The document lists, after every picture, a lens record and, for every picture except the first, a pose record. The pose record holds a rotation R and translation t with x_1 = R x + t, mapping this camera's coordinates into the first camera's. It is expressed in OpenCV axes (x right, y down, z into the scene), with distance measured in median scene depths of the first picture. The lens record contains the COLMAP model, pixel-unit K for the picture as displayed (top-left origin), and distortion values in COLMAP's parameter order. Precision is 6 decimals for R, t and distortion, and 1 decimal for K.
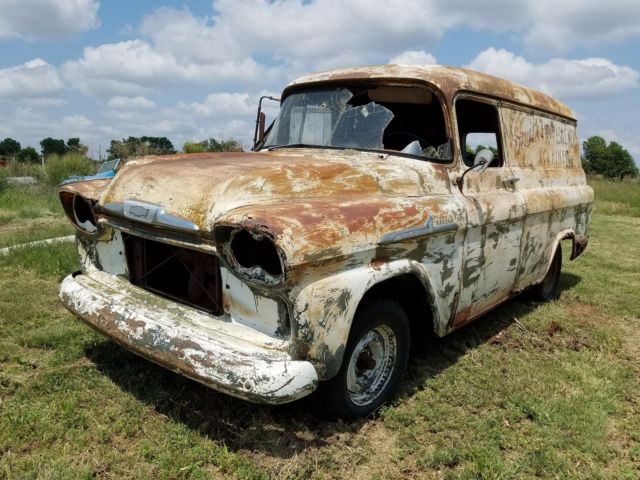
lens RADIAL K [[504.0, 0, 323.1], [0, 504.0, 258.9], [0, 0, 1]] dist [0.005925, -0.005554]
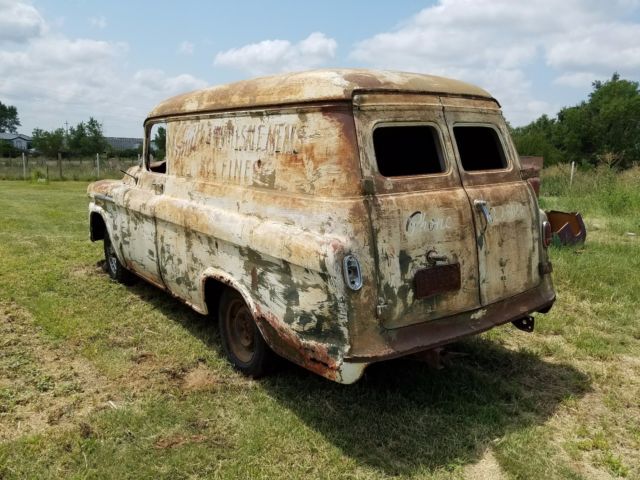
lens RADIAL K [[485.5, 0, 318.0], [0, 485.5, 260.1], [0, 0, 1]] dist [0.255529, -0.441497]
pose [[-0.229505, 0.179372, -0.956636, 2.165063], [-0.213793, 0.949577, 0.229340, -0.507733], [0.949537, 0.257157, -0.179584, 2.434551]]
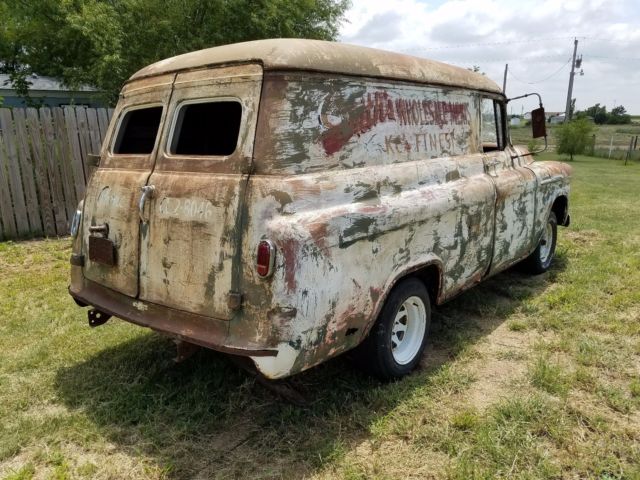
lens RADIAL K [[485.5, 0, 318.0], [0, 485.5, 260.1], [0, 0, 1]] dist [0.255529, -0.441497]
pose [[-0.999645, -0.018136, -0.019535, 0.590395], [-0.024864, 0.898576, 0.438113, -0.790905], [0.009609, 0.438443, -0.898708, 3.588173]]
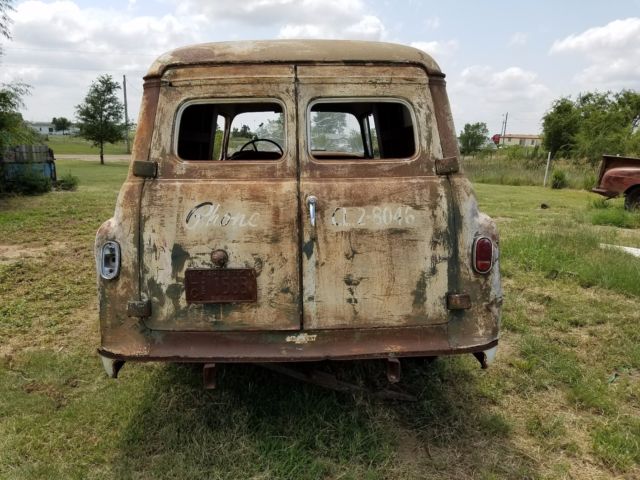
lens RADIAL K [[485.5, 0, 318.0], [0, 485.5, 260.1], [0, 0, 1]] dist [0.255529, -0.441497]
pose [[-0.743559, 0.118460, -0.658093, 1.540707], [-0.165921, 0.920716, 0.353202, -0.668557], [0.647757, 0.371818, -0.664952, 3.204501]]
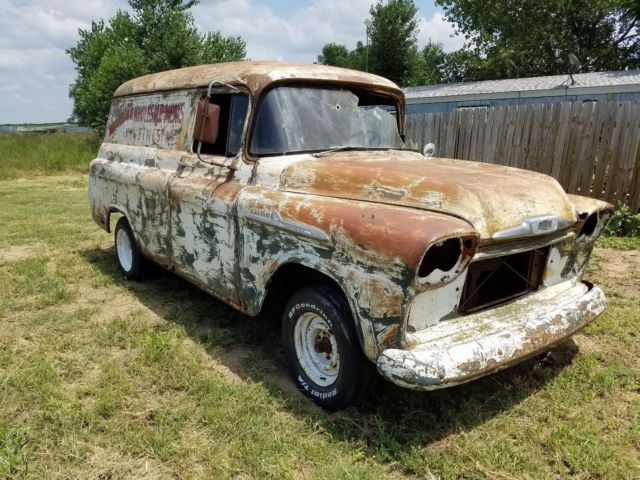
lens RADIAL K [[482.6, 0, 322.9], [0, 482.6, 253.9], [0, 0, 1]] dist [0.246308, -0.418457]
pose [[0.184336, -0.280342, 0.942034, -1.495262], [0.197663, 0.949451, 0.243871, -0.394835], [-0.962782, 0.141251, 0.230431, 1.230788]]
